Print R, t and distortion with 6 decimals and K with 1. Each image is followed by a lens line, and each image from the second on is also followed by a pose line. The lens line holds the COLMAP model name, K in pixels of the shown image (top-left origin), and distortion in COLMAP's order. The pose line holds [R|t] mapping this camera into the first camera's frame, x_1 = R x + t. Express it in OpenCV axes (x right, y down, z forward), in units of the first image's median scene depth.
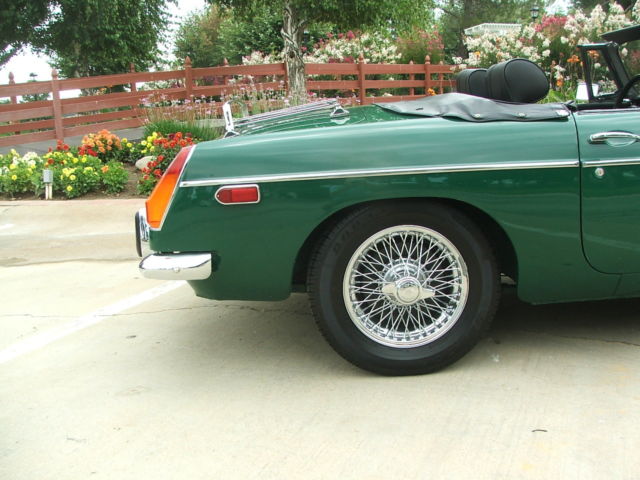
lens RADIAL K [[705.7, 0, 320.0], [0, 705.7, 240.0], [0, 0, 1]] dist [-0.223242, 0.288863]
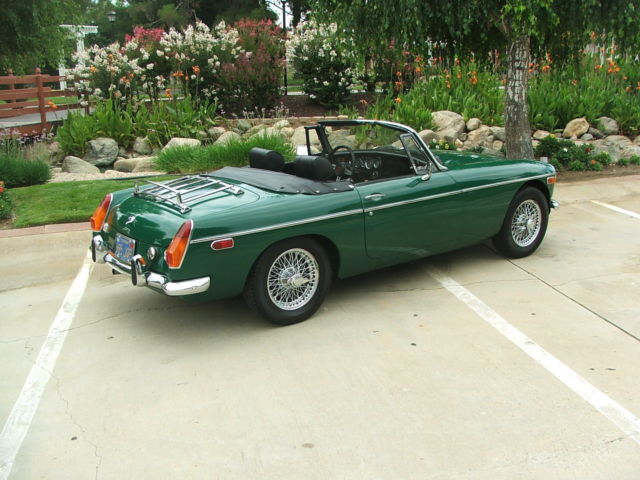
lens RADIAL K [[705.7, 0, 320.0], [0, 705.7, 240.0], [0, 0, 1]] dist [-0.223242, 0.288863]
pose [[0.810114, -0.118590, 0.574154, -0.960177], [0.105931, 0.992818, 0.055599, -0.148015], [-0.576623, 0.015779, 0.816858, -0.692289]]
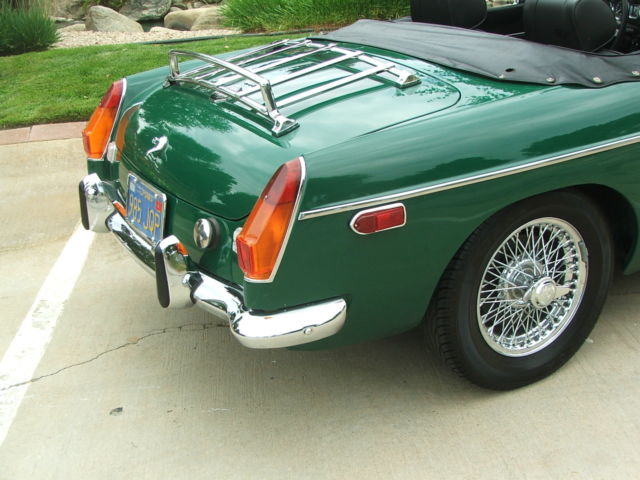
lens RADIAL K [[886.7, 0, 321.2], [0, 886.7, 250.8], [0, 0, 1]] dist [-0.078921, 0.092339]
pose [[0.878932, -0.184247, 0.439923, -0.574885], [0.109390, 0.975658, 0.190068, -0.211239], [-0.464233, -0.118933, 0.877691, 0.175989]]
